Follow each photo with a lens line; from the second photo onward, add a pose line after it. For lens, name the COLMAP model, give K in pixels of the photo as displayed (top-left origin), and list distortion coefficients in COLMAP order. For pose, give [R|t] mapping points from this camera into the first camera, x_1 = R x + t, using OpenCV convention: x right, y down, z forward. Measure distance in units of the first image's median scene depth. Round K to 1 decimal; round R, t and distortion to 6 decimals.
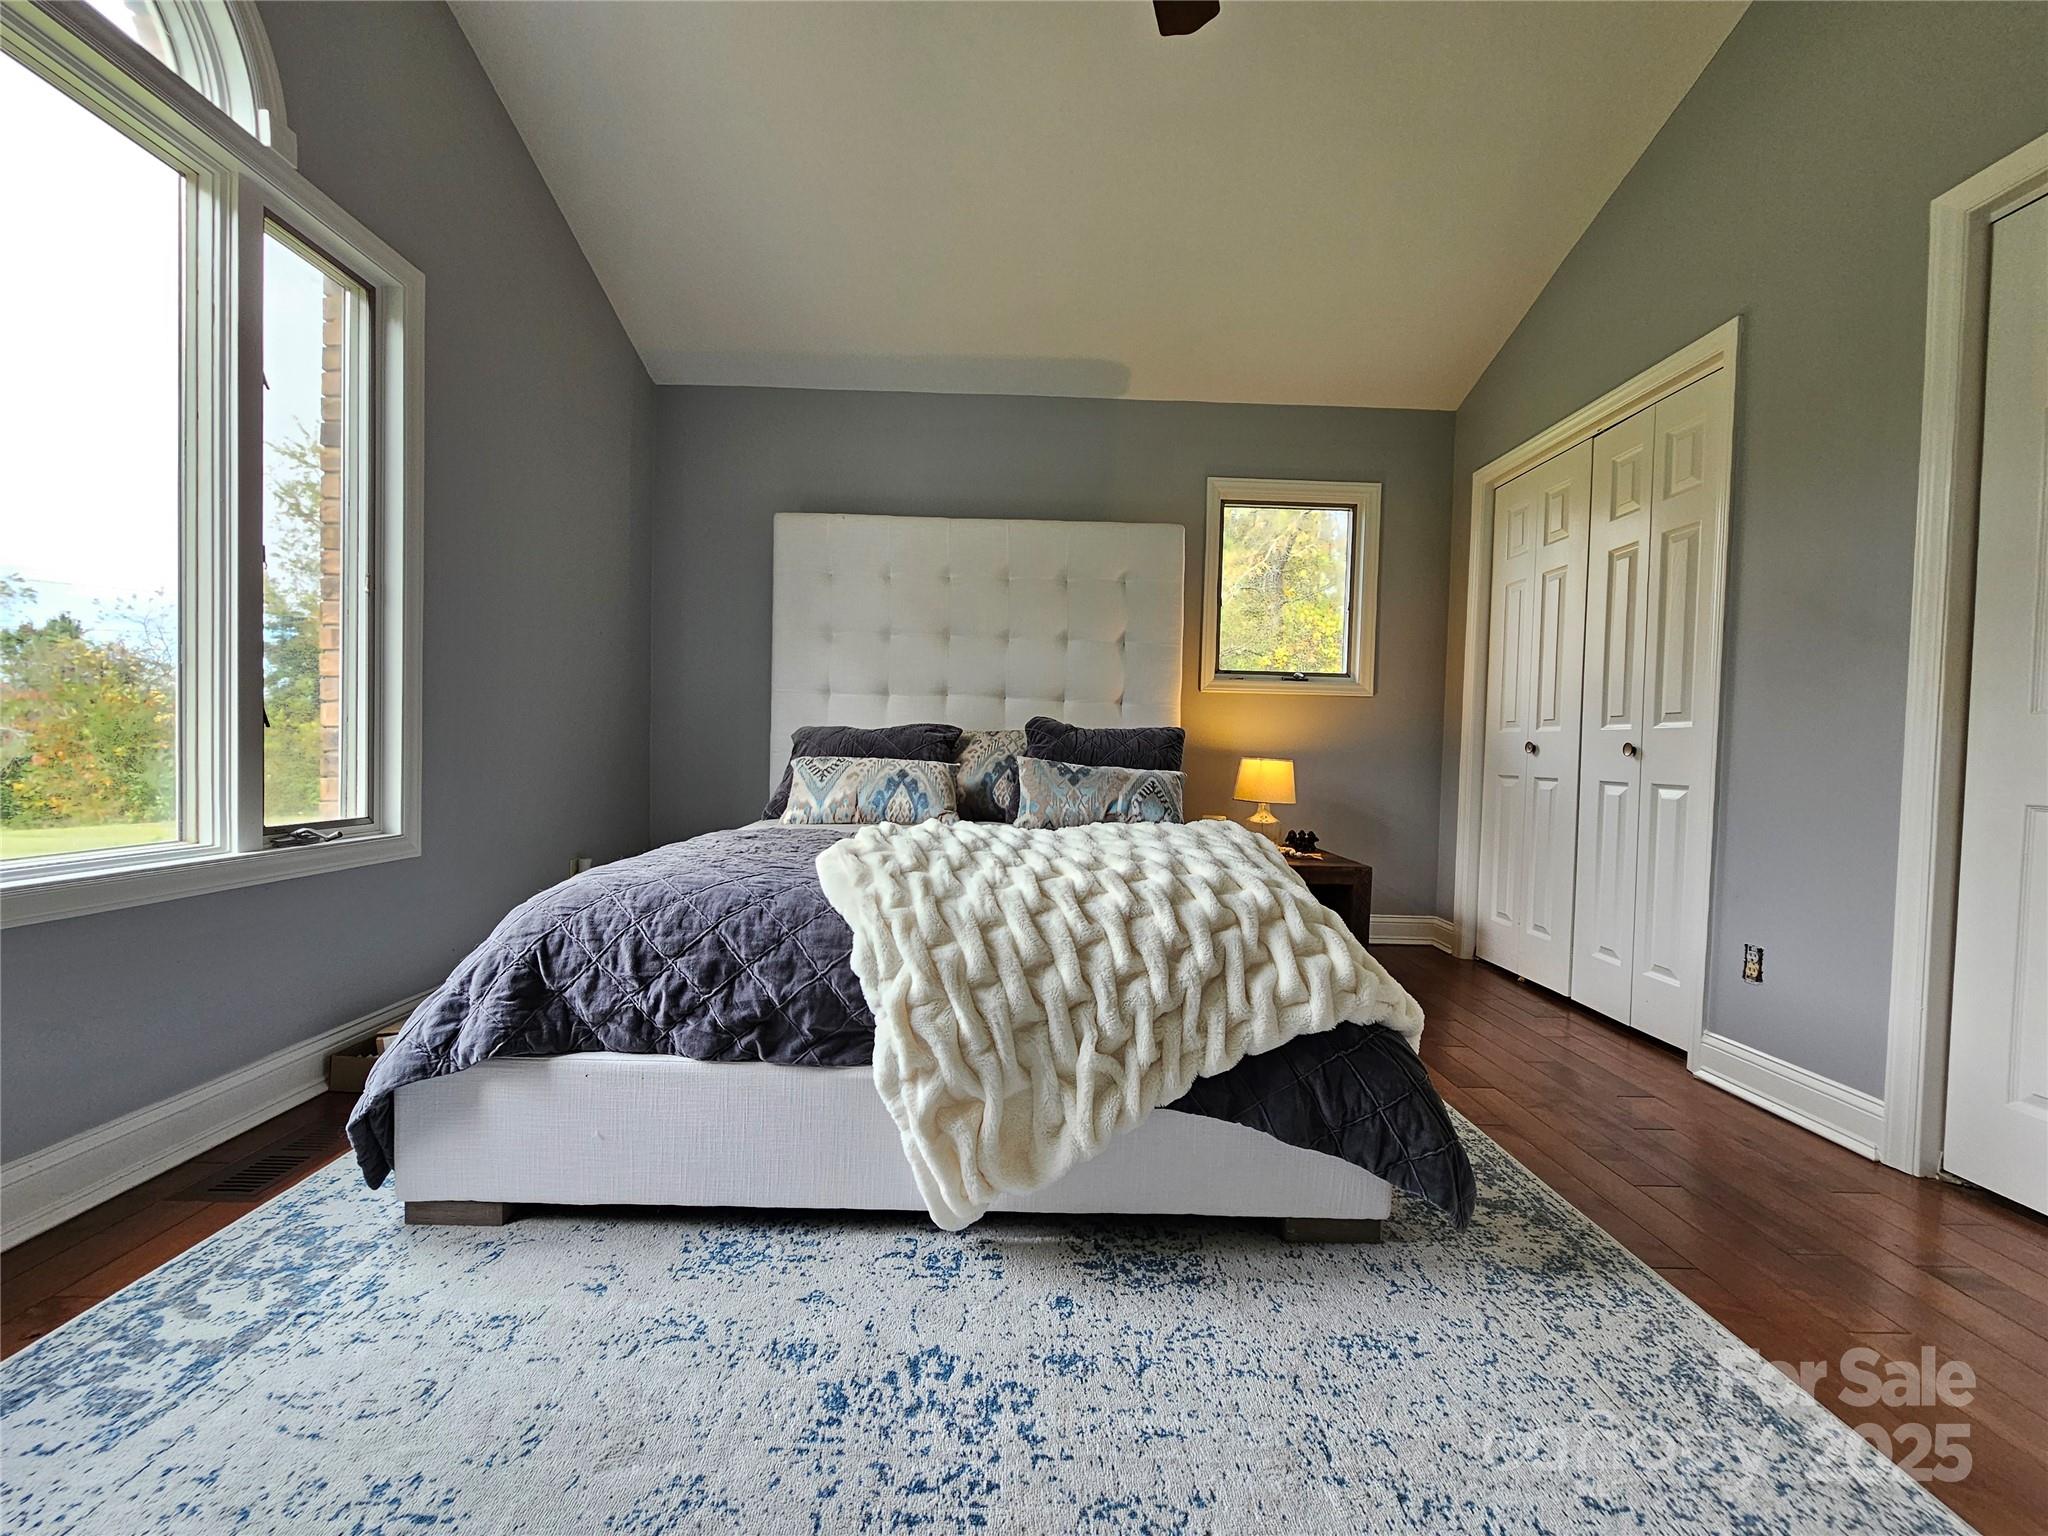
lens RADIAL K [[835.8, 0, 1025.8], [0, 835.8, 777.7], [0, 0, 1]] dist [0.001981, 0.000315]
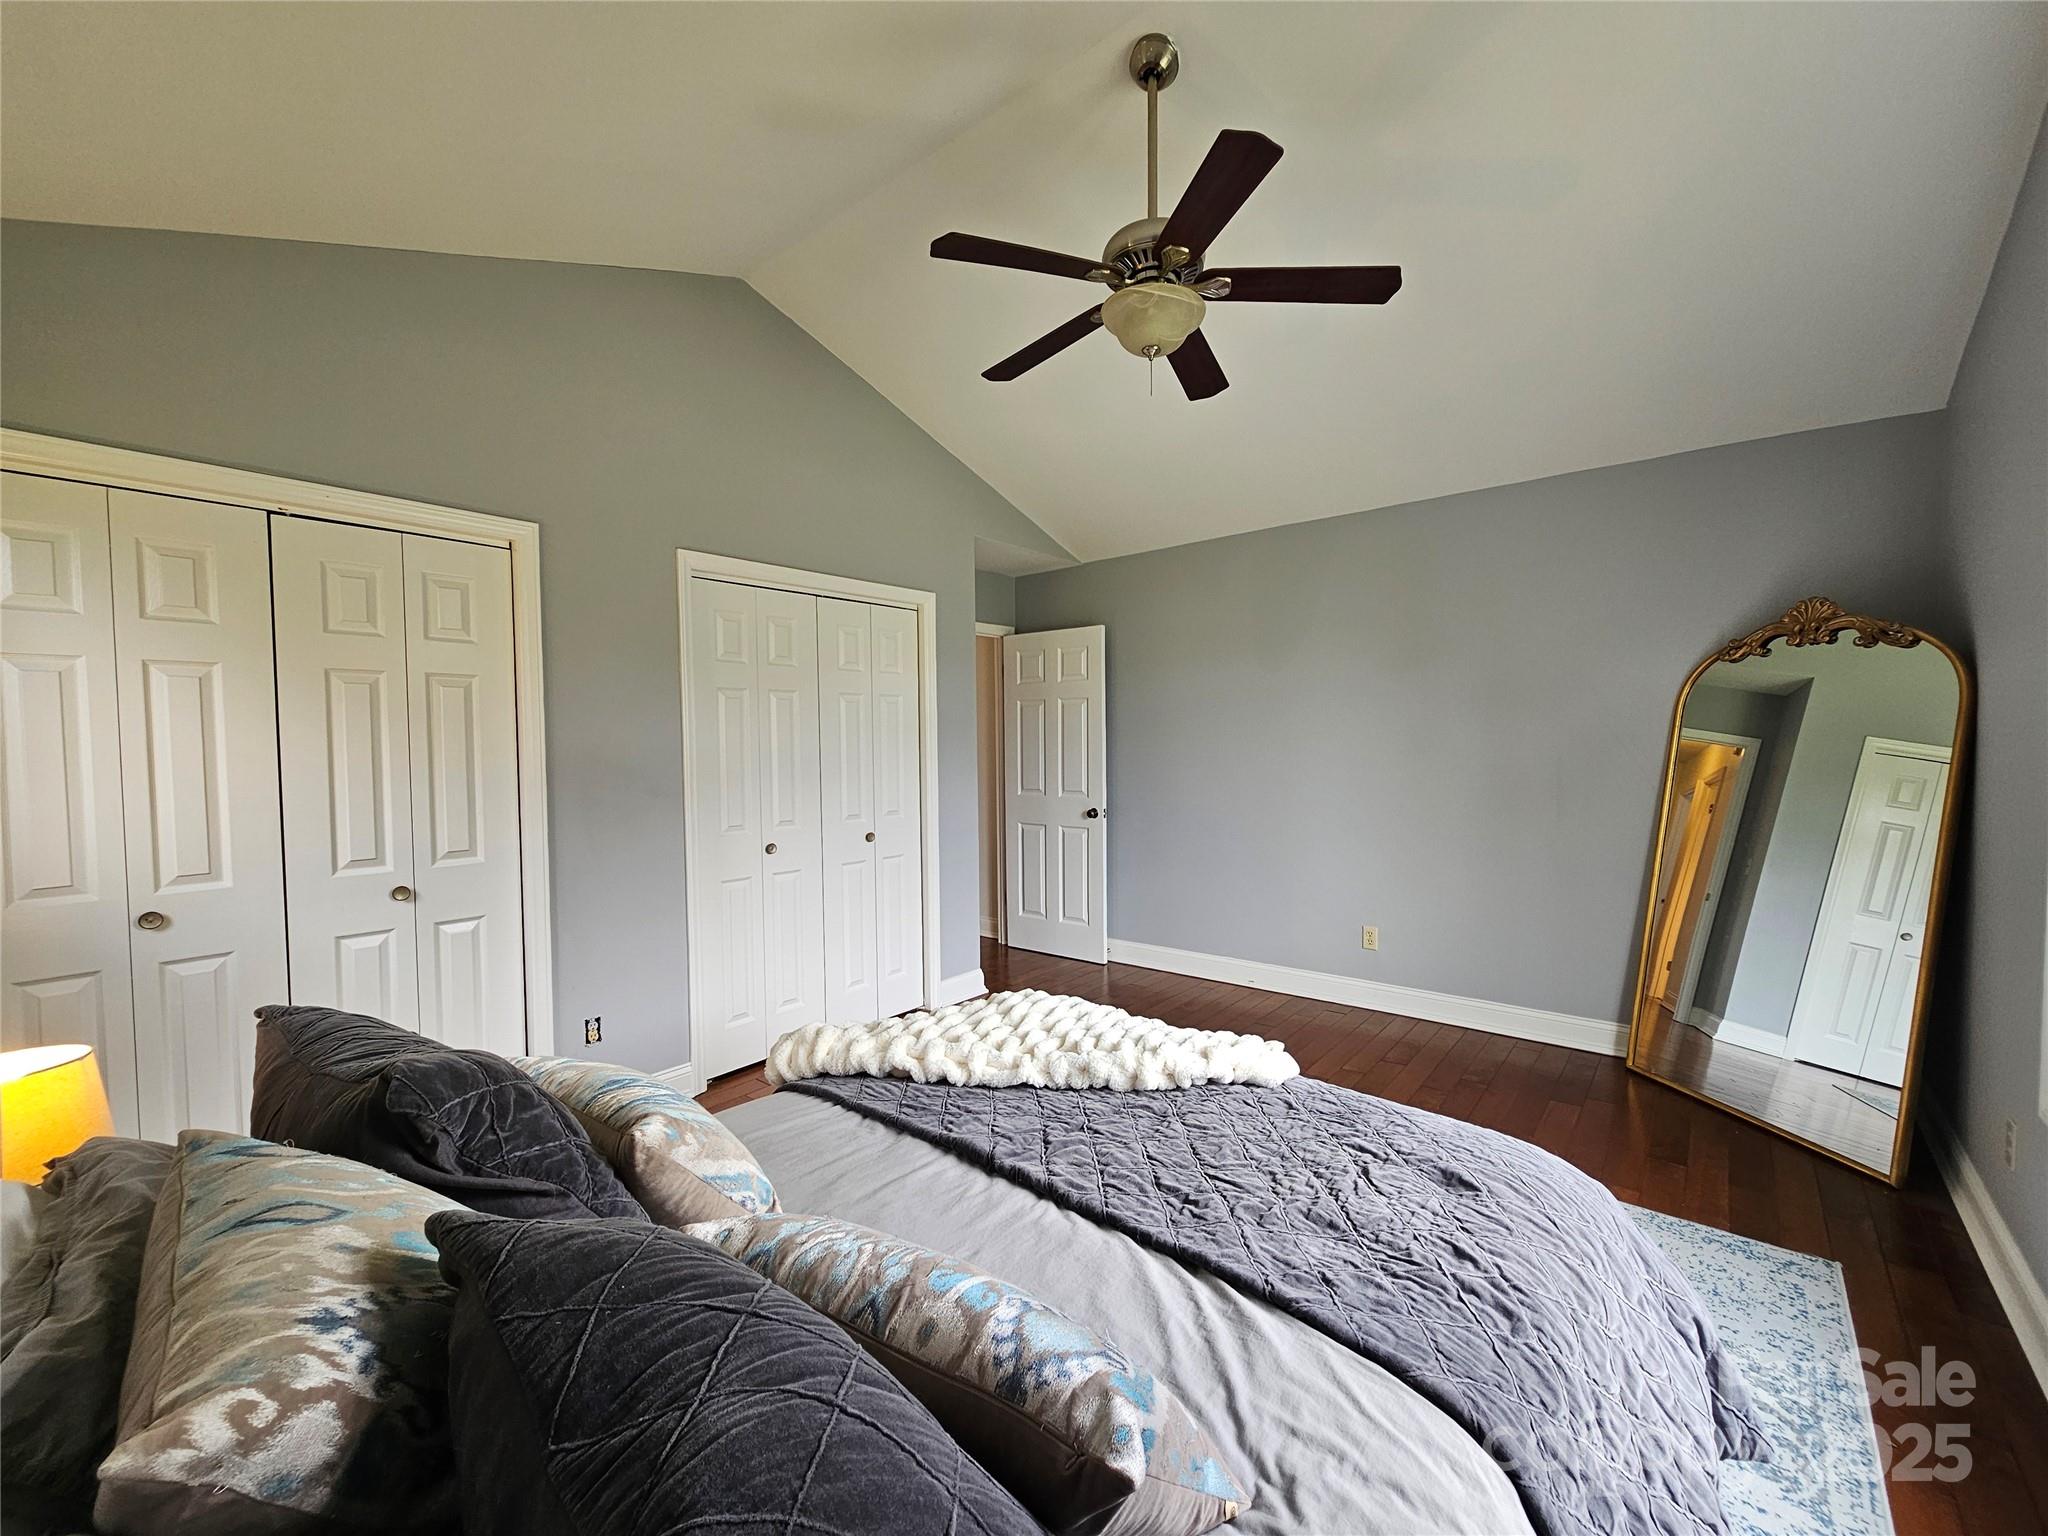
lens RADIAL K [[835.8, 0, 1025.8], [0, 835.8, 777.7], [0, 0, 1]] dist [0.001981, 0.000315]
pose [[-0.756432, -0.048181, 0.652295, -0.770517], [0.011165, 0.996187, 0.086528, -0.439391], [-0.653977, 0.072735, -0.753010, 2.307830]]
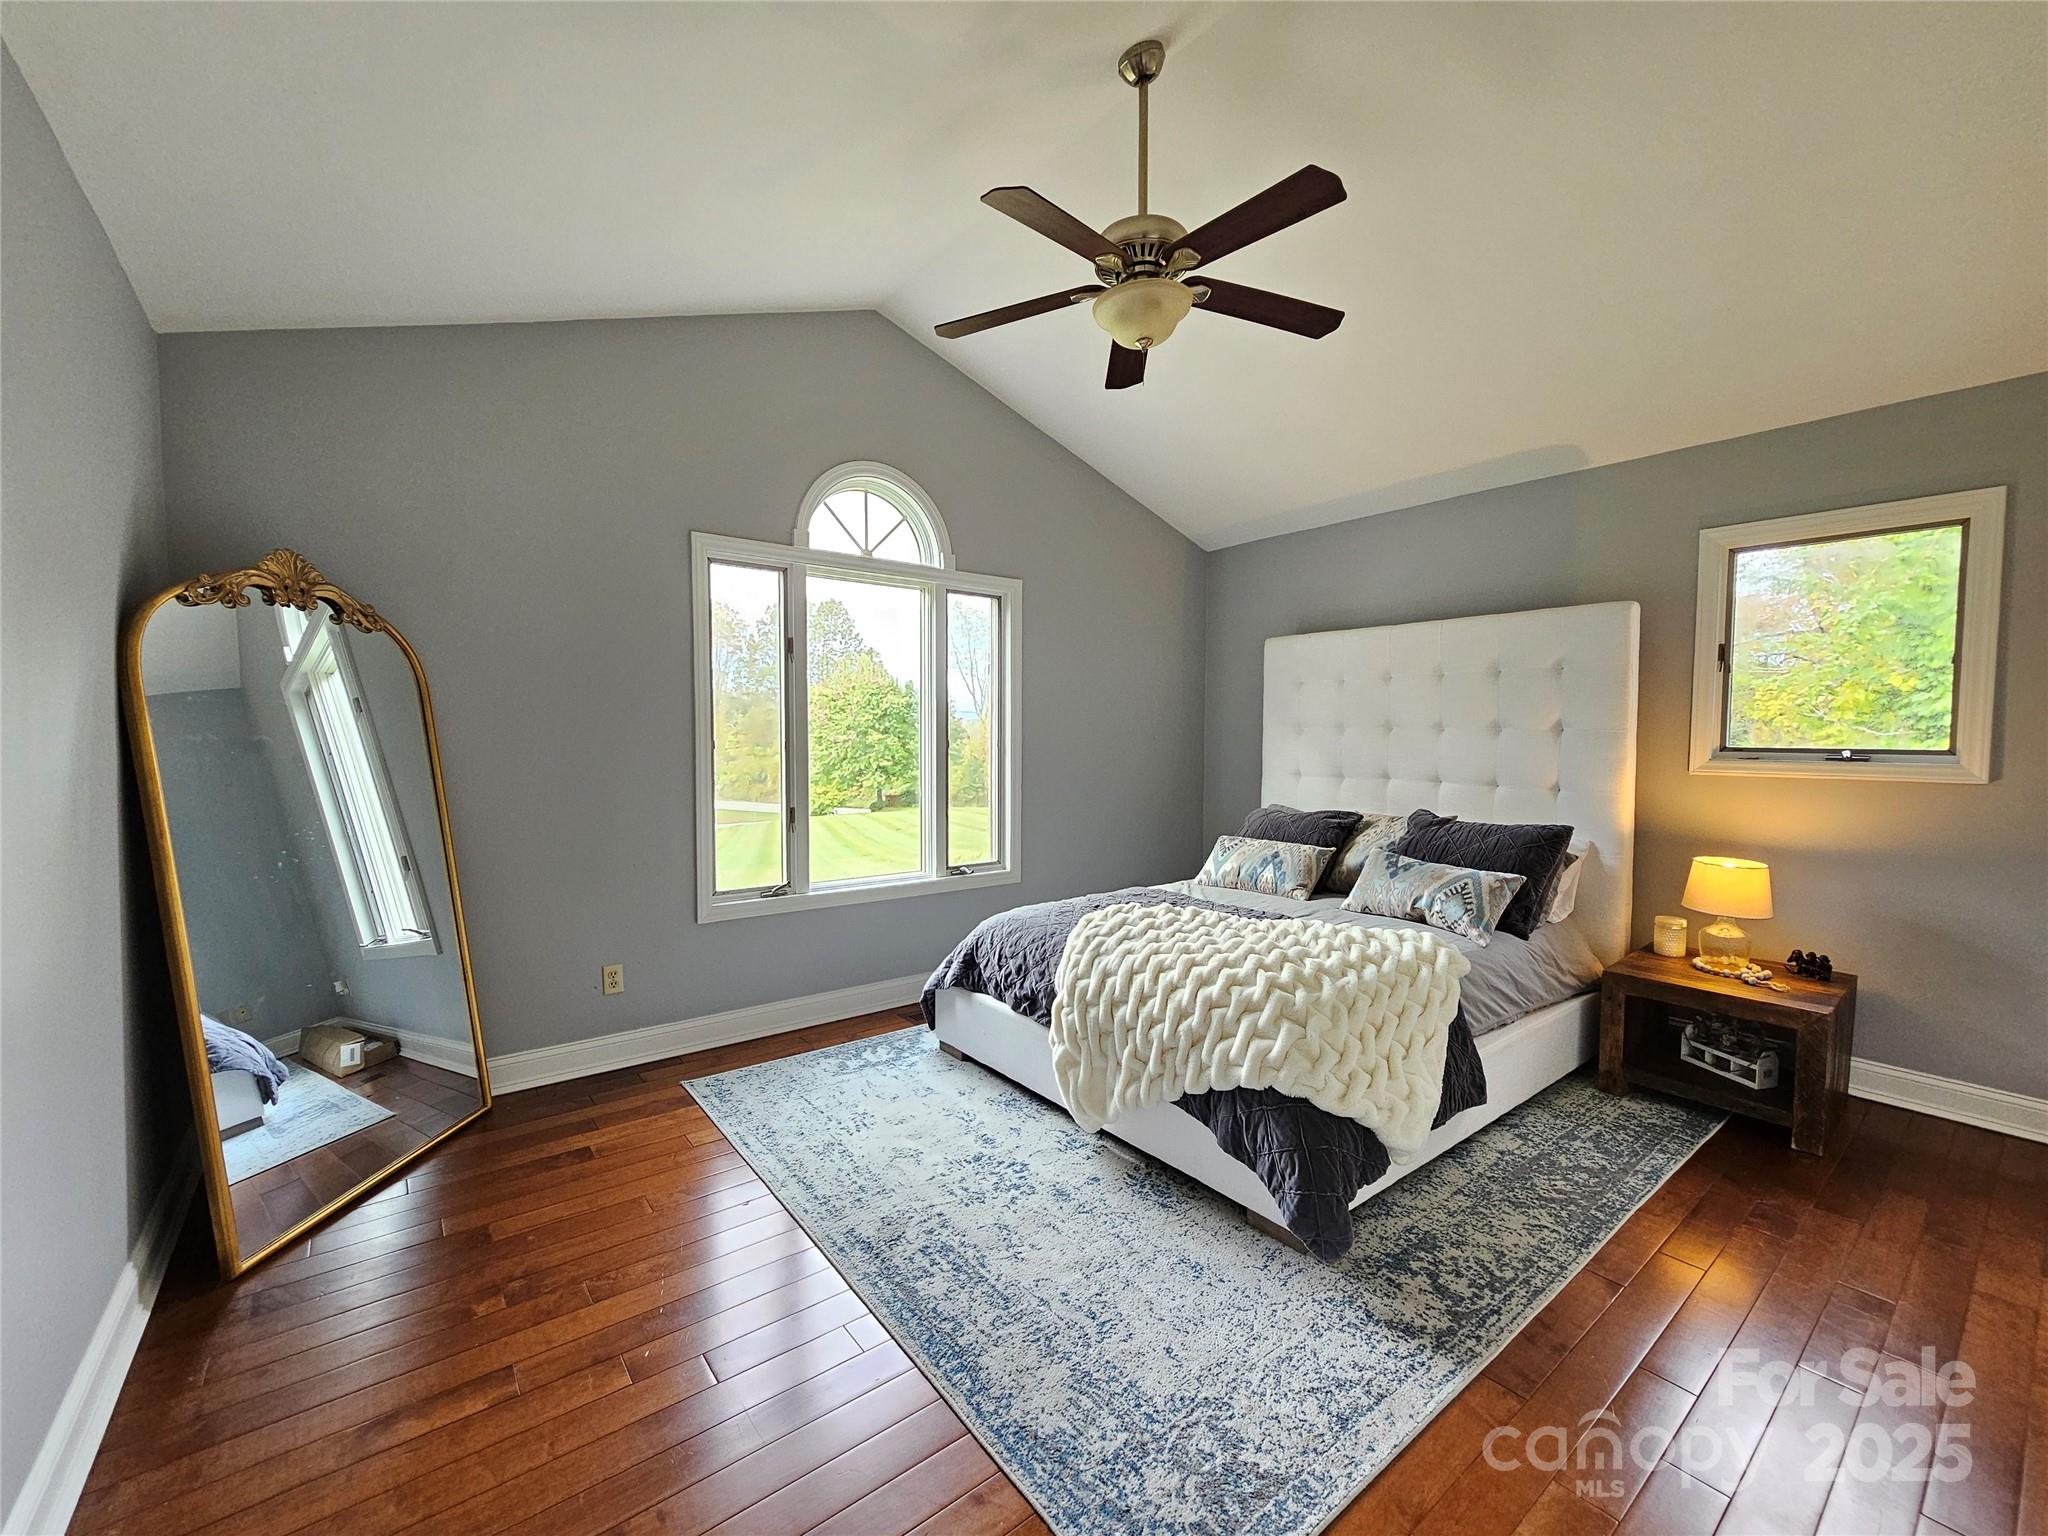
lens RADIAL K [[835.8, 0, 1025.8], [0, 835.8, 777.7], [0, 0, 1]] dist [0.001981, 0.000315]
pose [[0.601629, 0.016846, -0.798598, 1.285493], [-0.010273, 0.999858, 0.013352, -0.270883], [0.798709, 0.000171, 0.601717, -0.234065]]
